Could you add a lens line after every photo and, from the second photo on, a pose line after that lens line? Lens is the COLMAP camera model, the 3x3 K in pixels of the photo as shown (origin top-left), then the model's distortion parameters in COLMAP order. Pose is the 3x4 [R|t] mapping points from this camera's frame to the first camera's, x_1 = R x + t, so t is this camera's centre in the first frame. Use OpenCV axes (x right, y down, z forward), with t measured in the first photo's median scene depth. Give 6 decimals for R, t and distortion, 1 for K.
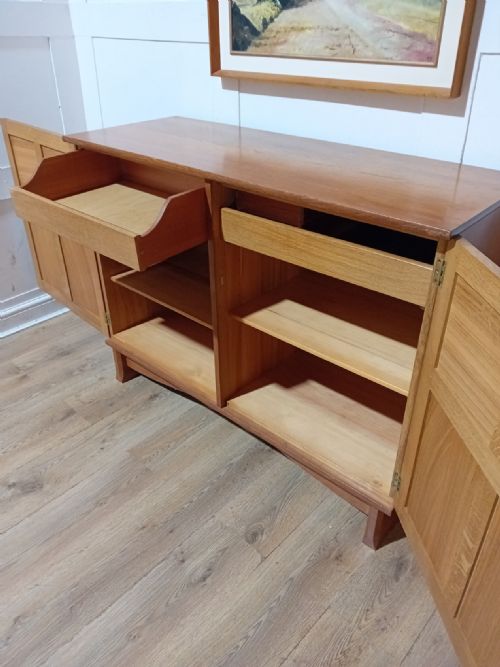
lens RADIAL K [[517.8, 0, 251.6], [0, 517.8, 336.6], [0, 0, 1]] dist [0.033825, -0.088575]
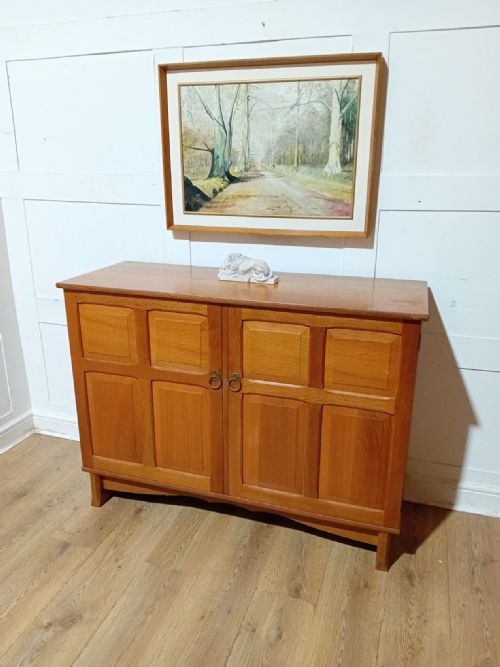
lens RADIAL K [[517.8, 0, 252.3], [0, 517.8, 336.3], [0, 0, 1]] dist [0.033825, -0.088575]
pose [[0.912847, -0.120953, 0.389976, -0.460742], [0.209328, 0.958680, -0.192649, 0.036824], [-0.350561, 0.257492, 0.900447, -0.156944]]
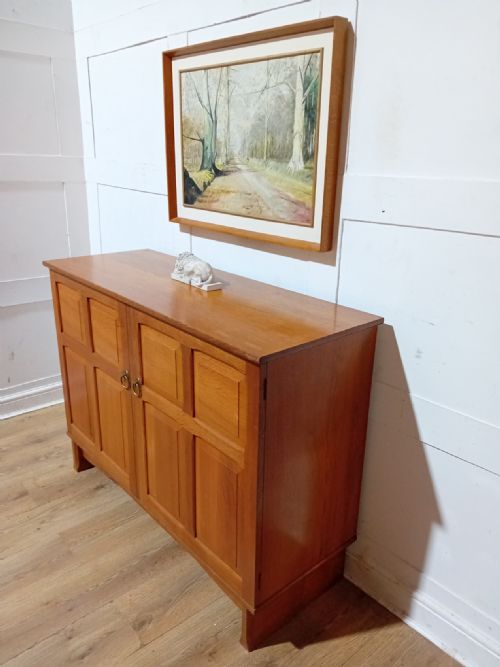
lens RADIAL K [[517.8, 0, 252.0], [0, 517.8, 335.9], [0, 0, 1]] dist [0.033825, -0.088575]
pose [[0.992393, 0.064172, -0.105066, 0.298723], [-0.084755, 0.975090, -0.204977, 0.002824], [0.089295, 0.212322, 0.973111, -0.145713]]
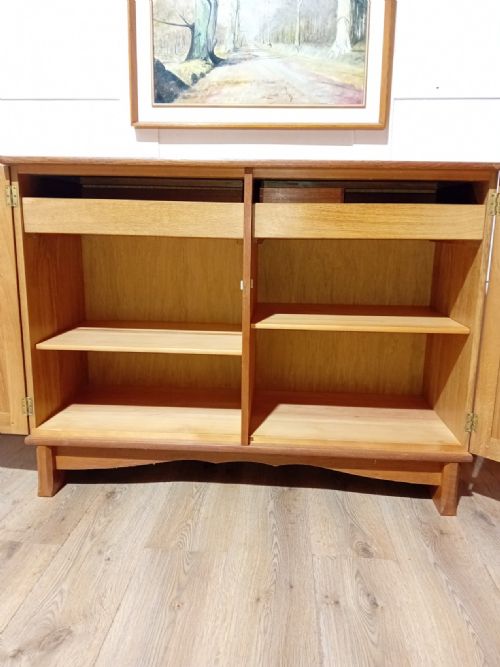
lens RADIAL K [[517.8, 0, 252.1], [0, 517.8, 336.2], [0, 0, 1]] dist [0.033825, -0.088575]
pose [[0.781811, -0.114441, 0.612923, -0.618192], [0.313909, 0.921588, -0.228333, 0.187424], [-0.538732, 0.370915, 0.756432, 0.307965]]
